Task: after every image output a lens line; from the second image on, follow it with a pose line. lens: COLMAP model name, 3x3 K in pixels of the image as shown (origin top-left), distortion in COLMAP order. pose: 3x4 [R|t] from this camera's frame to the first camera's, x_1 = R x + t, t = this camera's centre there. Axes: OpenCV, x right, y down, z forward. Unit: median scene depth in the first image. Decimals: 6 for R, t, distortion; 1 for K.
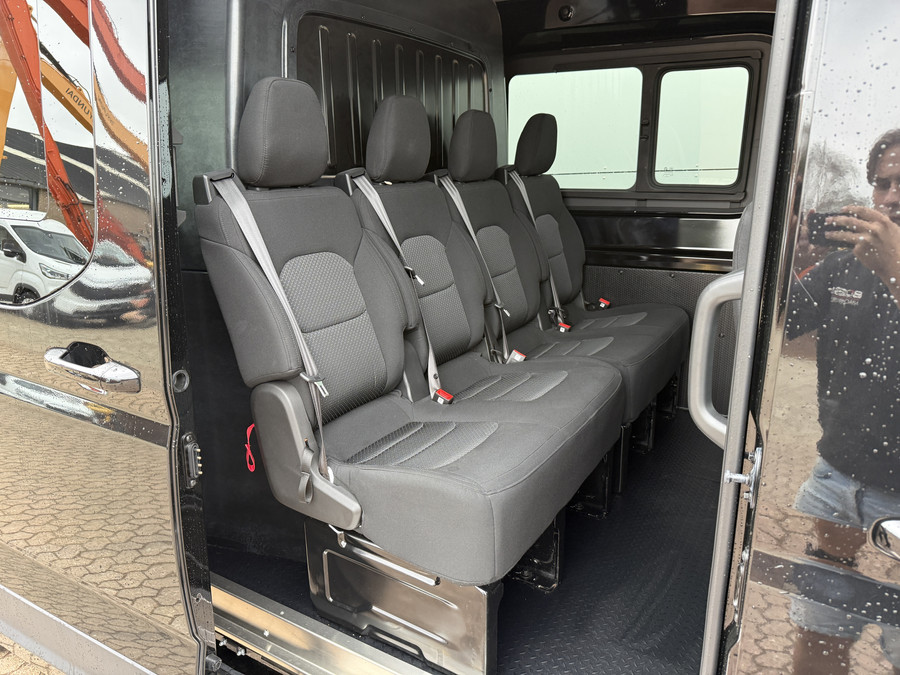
lens RADIAL K [[626.8, 0, 450.0], [0, 626.8, 337.5], [0, 0, 1]] dist [-0.007934, -0.003185]
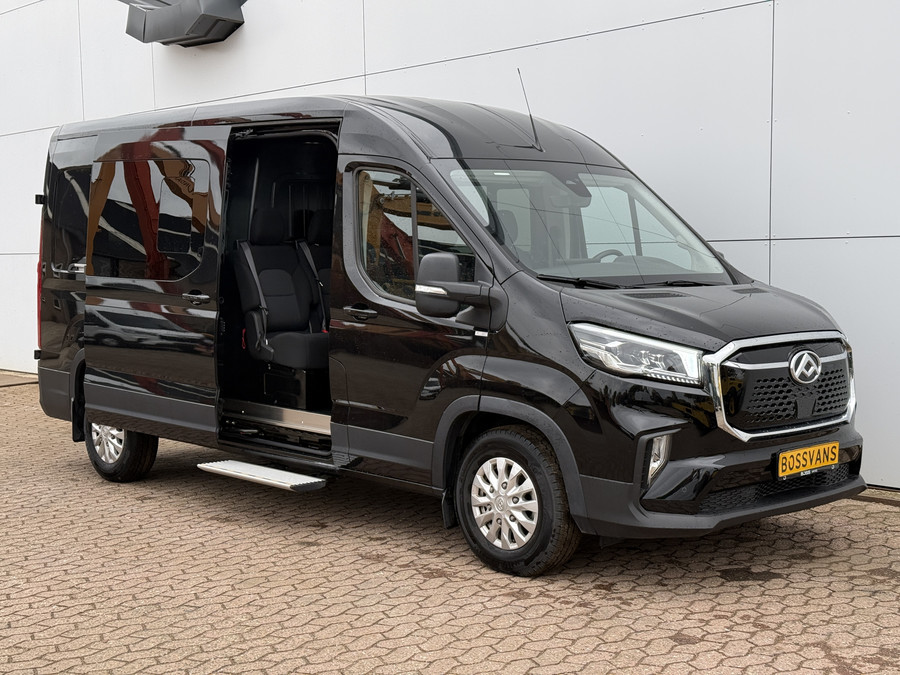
lens RADIAL K [[1287.2, 0, 450.0], [0, 1287.2, 337.5], [0, 0, 1]] dist [0.031906, 0.077022]
pose [[0.965756, 0.032299, -0.257435, 2.026738], [-0.079570, 0.981279, -0.175386, 1.106111], [0.246950, 0.189865, 0.950246, -4.175084]]
